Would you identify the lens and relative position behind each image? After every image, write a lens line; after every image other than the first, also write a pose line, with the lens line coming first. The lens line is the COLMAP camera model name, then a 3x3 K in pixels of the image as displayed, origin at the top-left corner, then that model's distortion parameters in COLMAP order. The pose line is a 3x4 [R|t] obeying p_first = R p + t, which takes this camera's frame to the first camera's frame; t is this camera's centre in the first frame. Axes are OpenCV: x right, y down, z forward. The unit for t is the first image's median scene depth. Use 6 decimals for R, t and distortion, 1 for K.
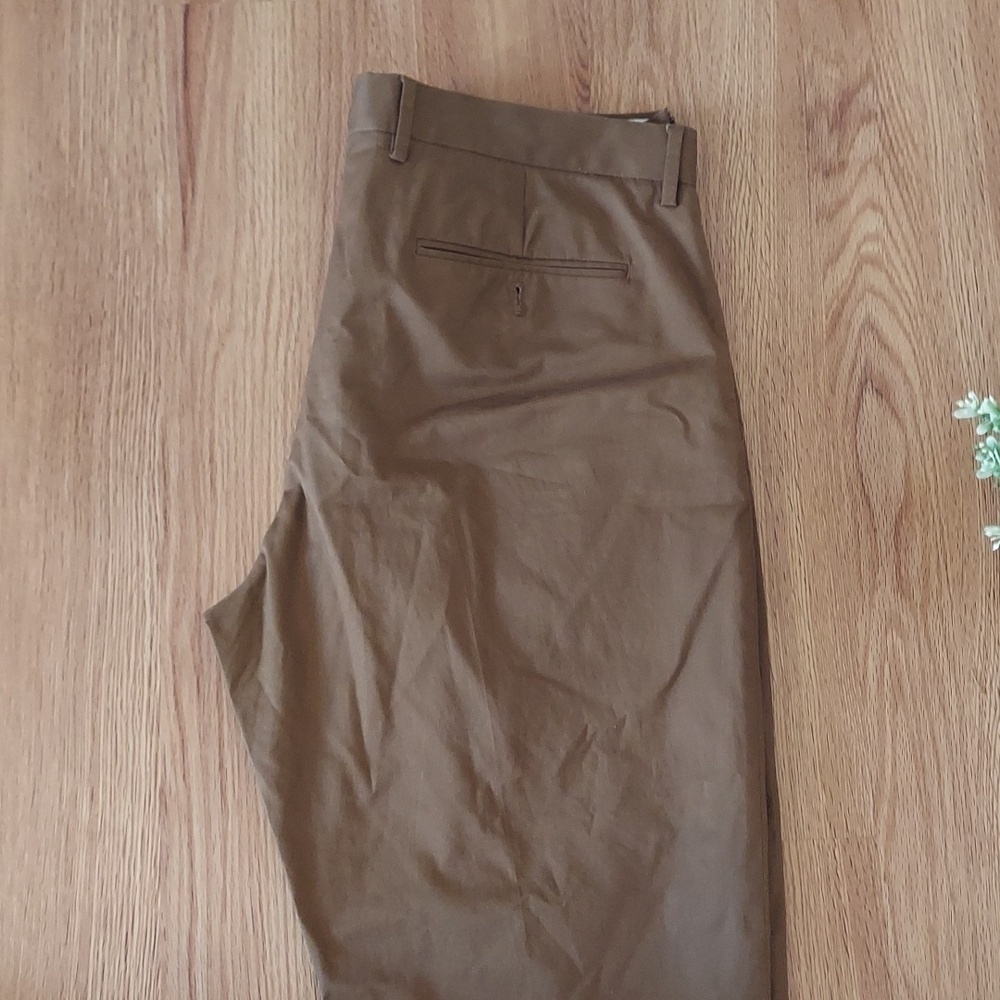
lens RADIAL K [[3007.7, 0, 500.0], [0, 3007.7, 500.0], [0, 0, 1]] dist [0.550321, -4.919900]
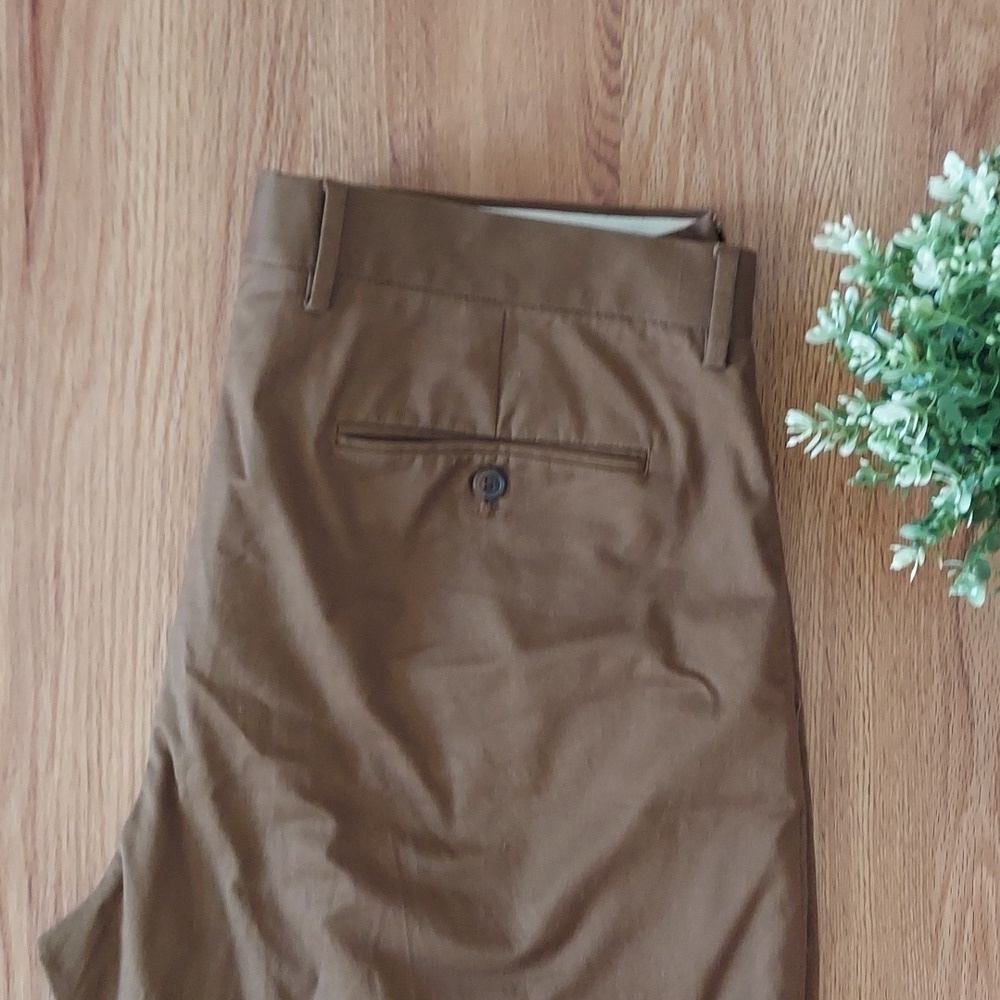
lens RADIAL K [[3007.7, 0, 500.0], [0, 3007.7, 500.0], [0, 0, 1]] dist [0.550321, -4.919900]
pose [[0.998236, 0.058854, -0.007831, 0.013806], [-0.053462, 0.948379, 0.312601, -0.257357], [0.025825, -0.311631, 0.949852, 0.320101]]
